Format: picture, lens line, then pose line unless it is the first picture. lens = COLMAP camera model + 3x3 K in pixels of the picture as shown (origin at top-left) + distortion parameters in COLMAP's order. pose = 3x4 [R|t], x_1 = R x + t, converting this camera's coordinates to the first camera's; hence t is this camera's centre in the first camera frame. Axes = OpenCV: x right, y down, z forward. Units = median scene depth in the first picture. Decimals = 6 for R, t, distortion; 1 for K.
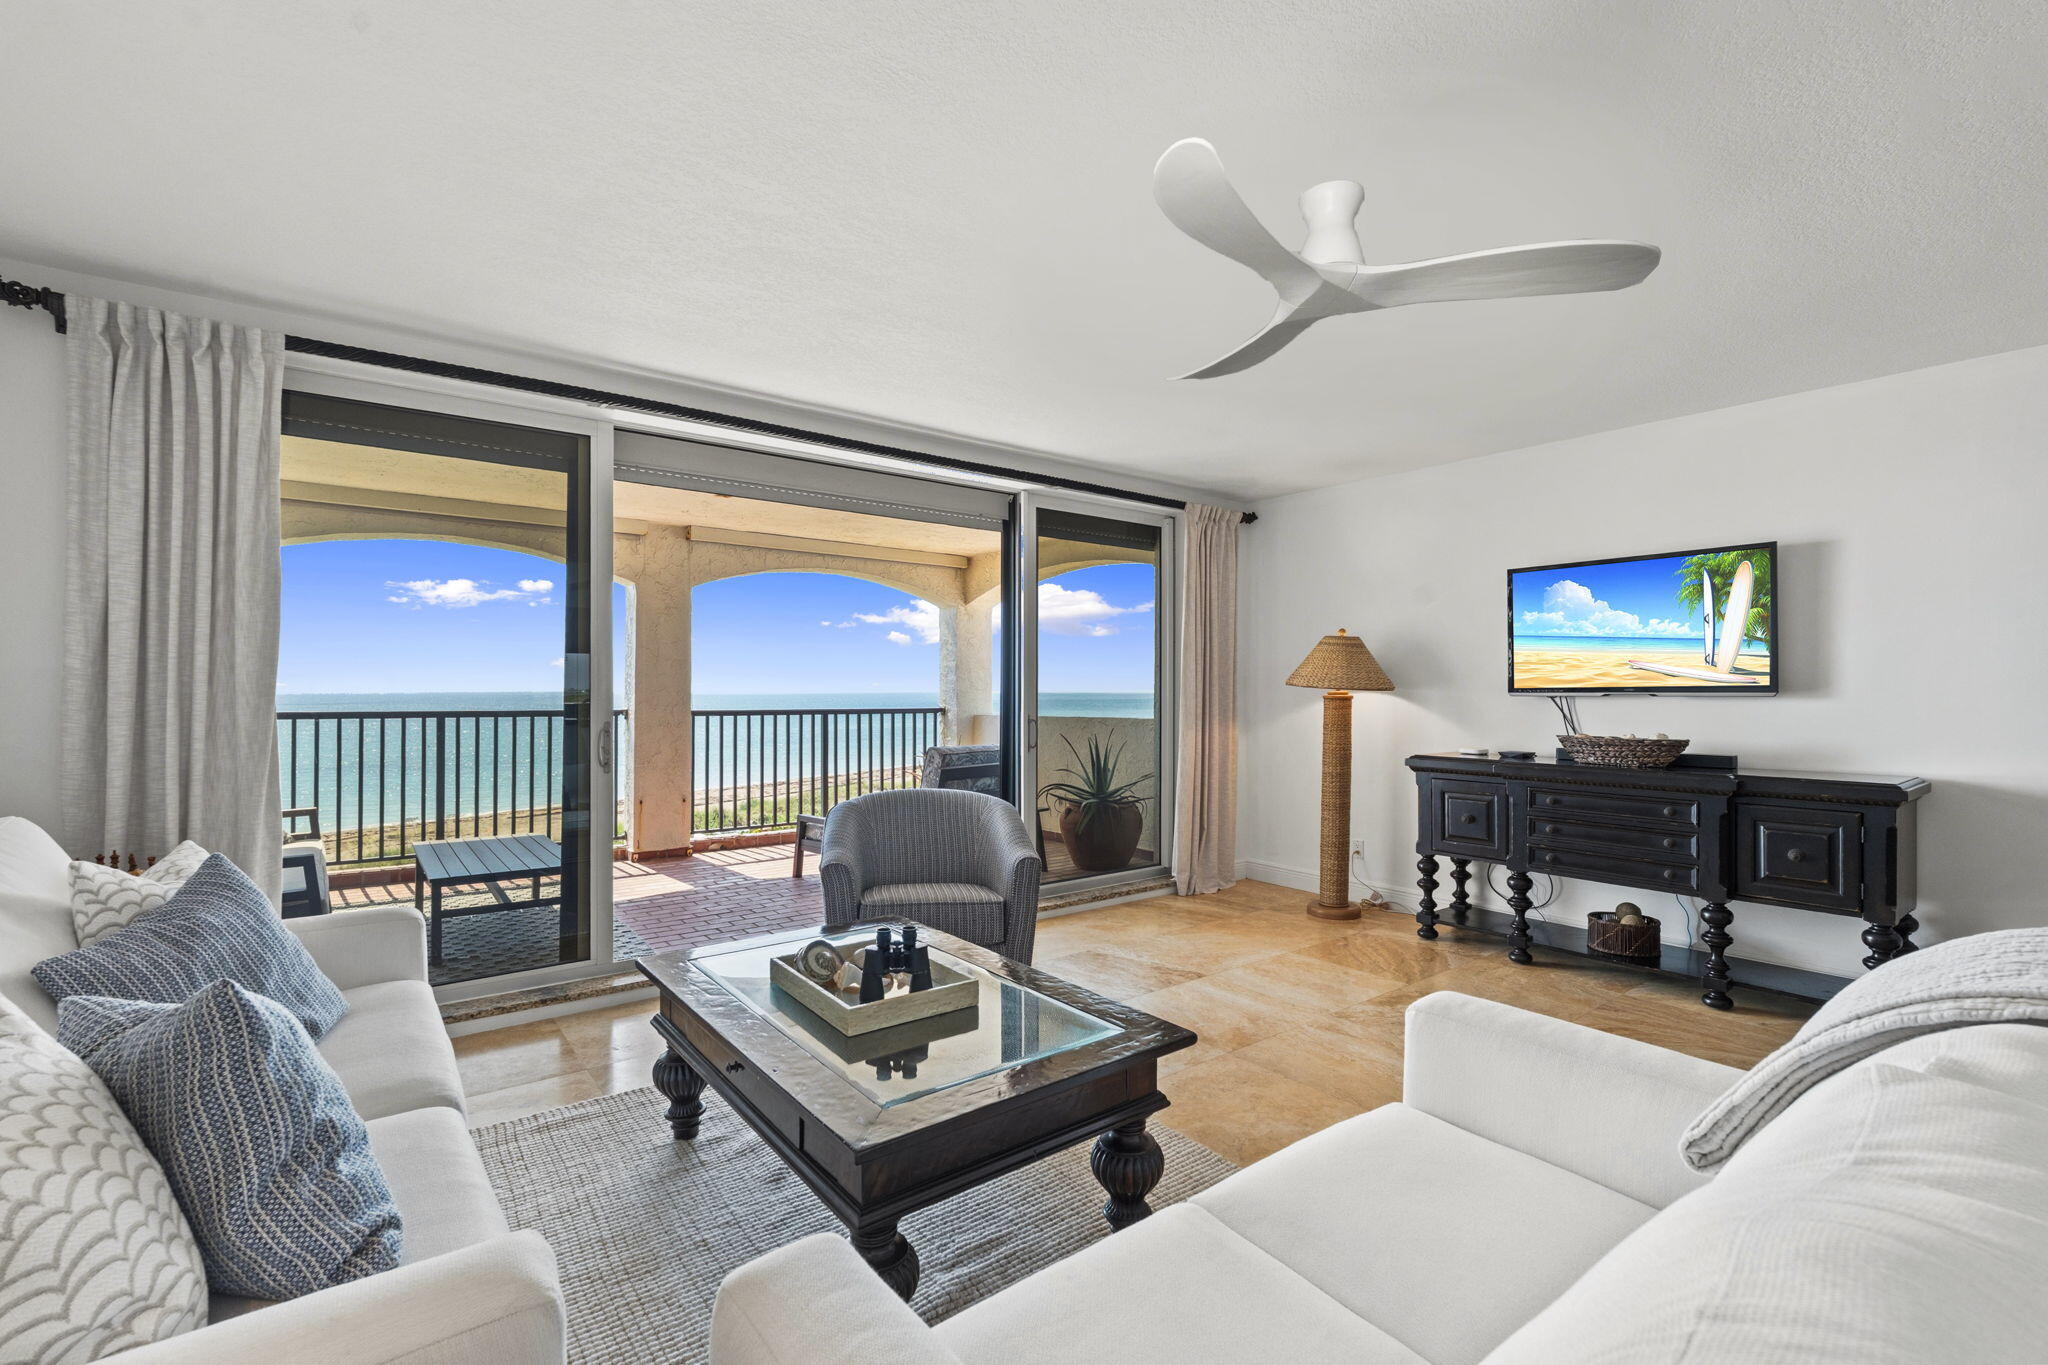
lens RADIAL K [[909.8, 0, 986.9], [0, 909.8, 694.1], [0, 0, 1]] dist [-0.000587, 0.001054]
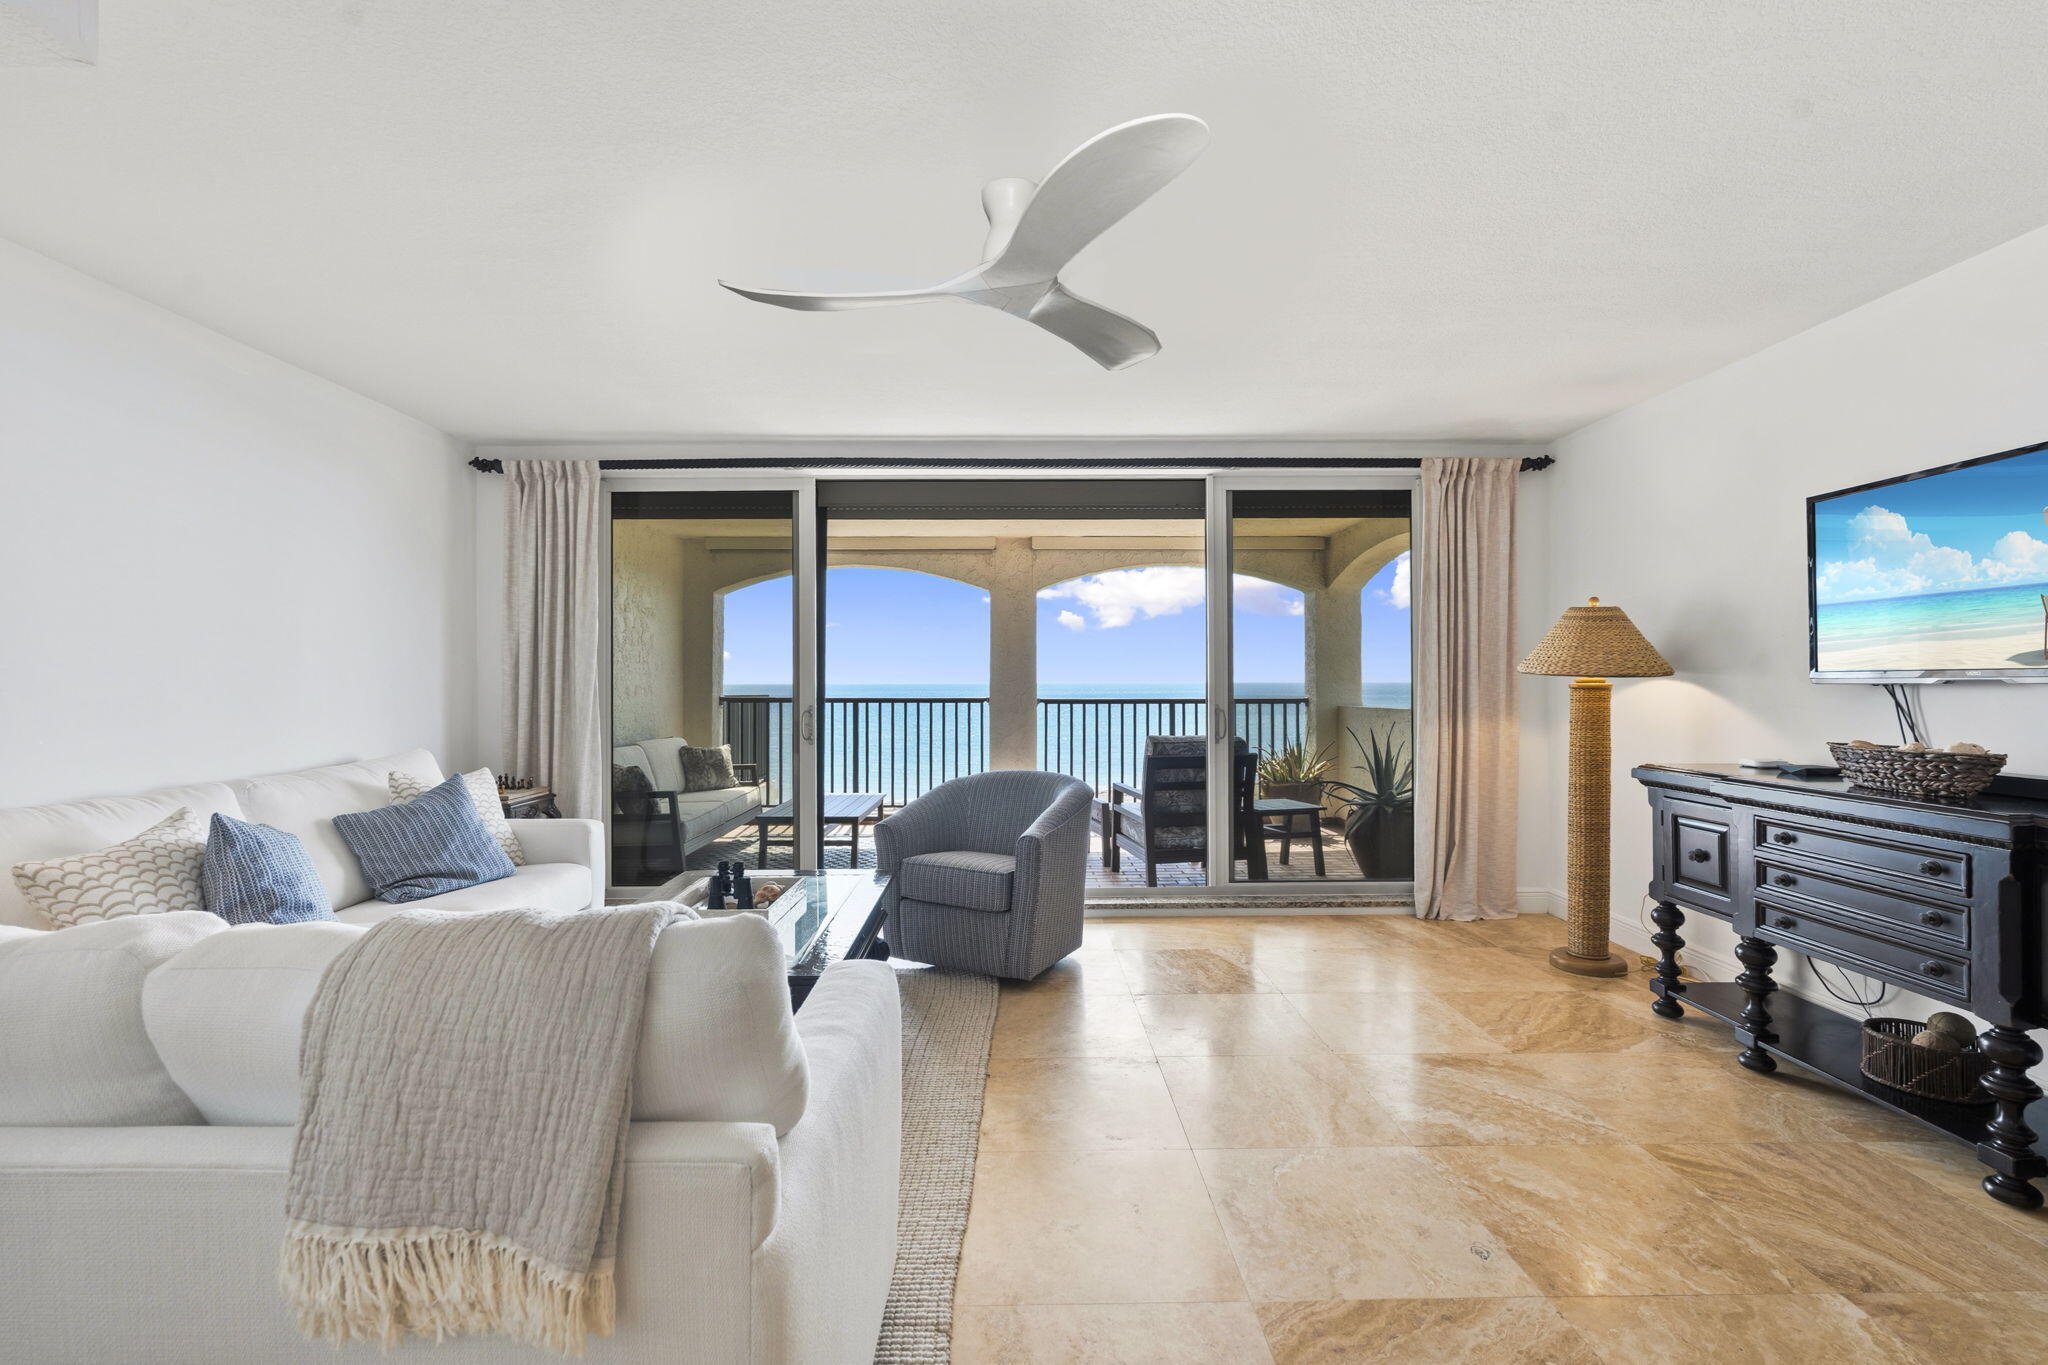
lens RADIAL K [[909.8, 0, 997.1], [0, 909.8, 680.3], [0, 0, 1]] dist [-0.000587, 0.001054]
pose [[0.799926, -0.004503, -0.600082, 0.450464], [0.002075, 0.999987, -0.004738, 0.001096], [0.600096, 0.002545, 0.799924, 0.083671]]
